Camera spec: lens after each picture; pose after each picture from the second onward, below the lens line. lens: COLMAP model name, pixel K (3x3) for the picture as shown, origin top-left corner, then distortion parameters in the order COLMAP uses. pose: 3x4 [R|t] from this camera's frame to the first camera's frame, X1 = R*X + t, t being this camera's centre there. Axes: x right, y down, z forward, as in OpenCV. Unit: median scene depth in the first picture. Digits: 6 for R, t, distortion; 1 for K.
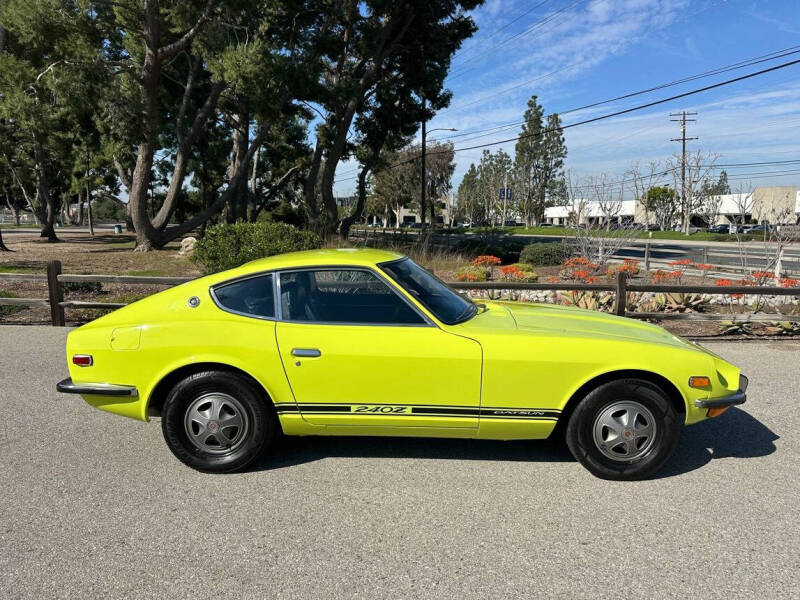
lens RADIAL K [[575.2, 0, 401.1], [0, 575.2, 293.4], [0, 0, 1]] dist [0.005537, -0.007943]
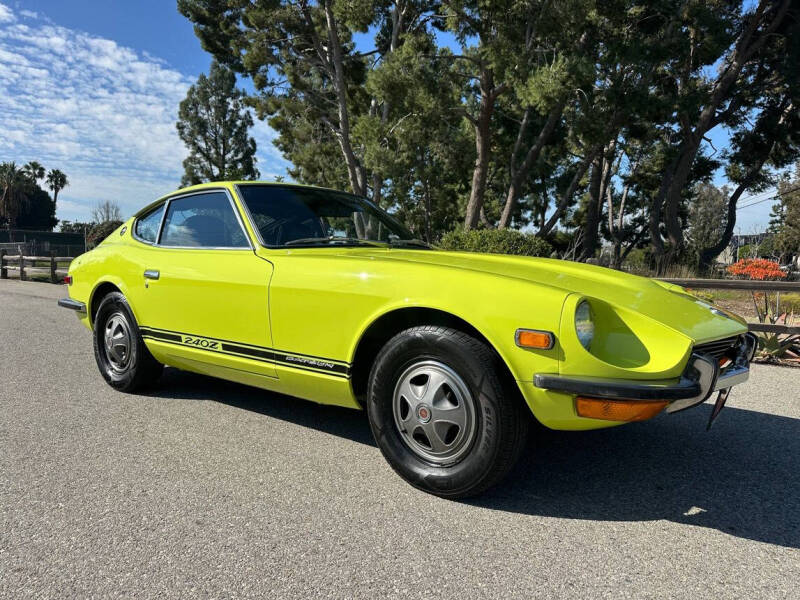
lens RADIAL K [[572.5, 0, 400.0], [0, 572.5, 300.0], [0, 0, 1]] dist [0.031029, -0.042662]
pose [[0.781462, 0.034079, -0.623022, 0.708274], [-0.076756, 0.996174, -0.041786, 0.139051], [0.619214, 0.080474, 0.781088, 0.454387]]
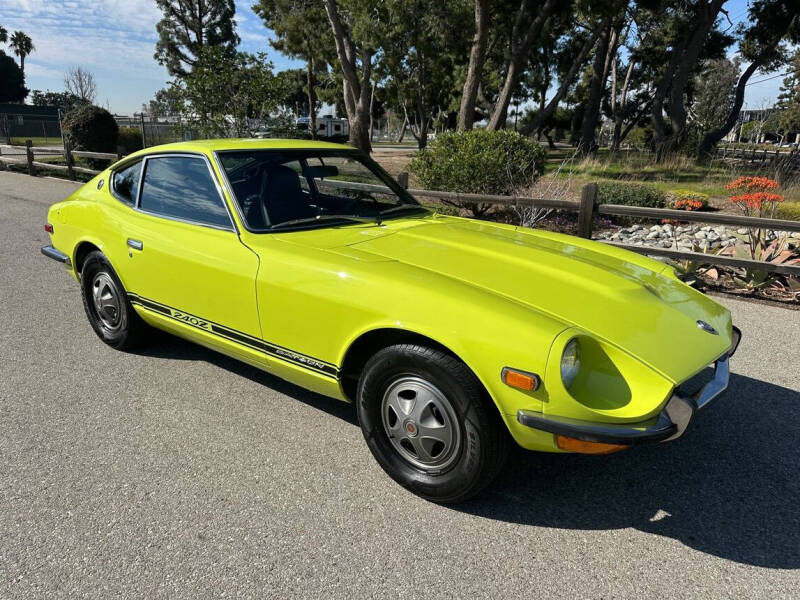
lens RADIAL K [[574.9, 0, 398.3], [0, 574.9, 299.5], [0, 0, 1]] dist [0.010335, -0.014272]
pose [[0.788118, 0.169200, -0.591812, 0.693258], [-0.082206, 0.981797, 0.171224, -0.008145], [0.610010, -0.086294, 0.787681, 0.459716]]
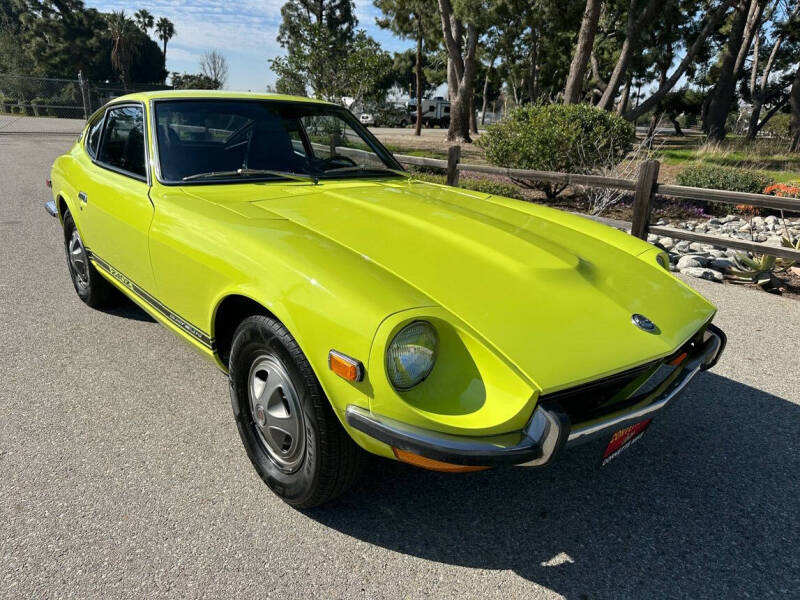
lens RADIAL K [[575.2, 0, 401.1], [0, 575.2, 293.4], [0, 0, 1]] dist [0.005537, -0.007943]
pose [[0.654140, 0.228652, -0.720985, 0.796286], [-0.114383, 0.972154, 0.204529, 0.003467], [0.747674, -0.051322, 0.662079, 0.692485]]
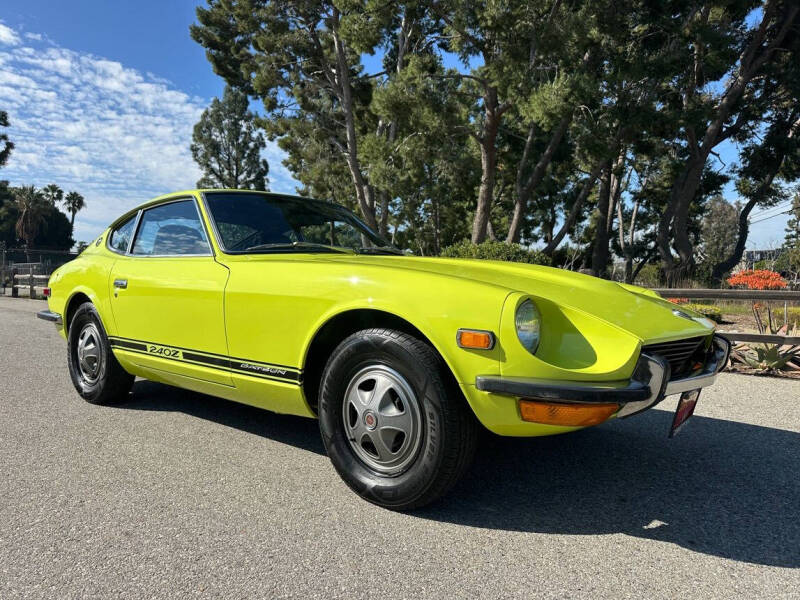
lens RADIAL K [[571.5, 0, 399.2], [0, 571.5, 292.1], [0, 0, 1]] dist [0.040695, -0.054020]
pose [[0.765995, 0.000820, -0.642845, 0.749669], [-0.072708, 0.993693, -0.085370, 0.149410], [0.638721, 0.112134, 0.761224, 0.512144]]
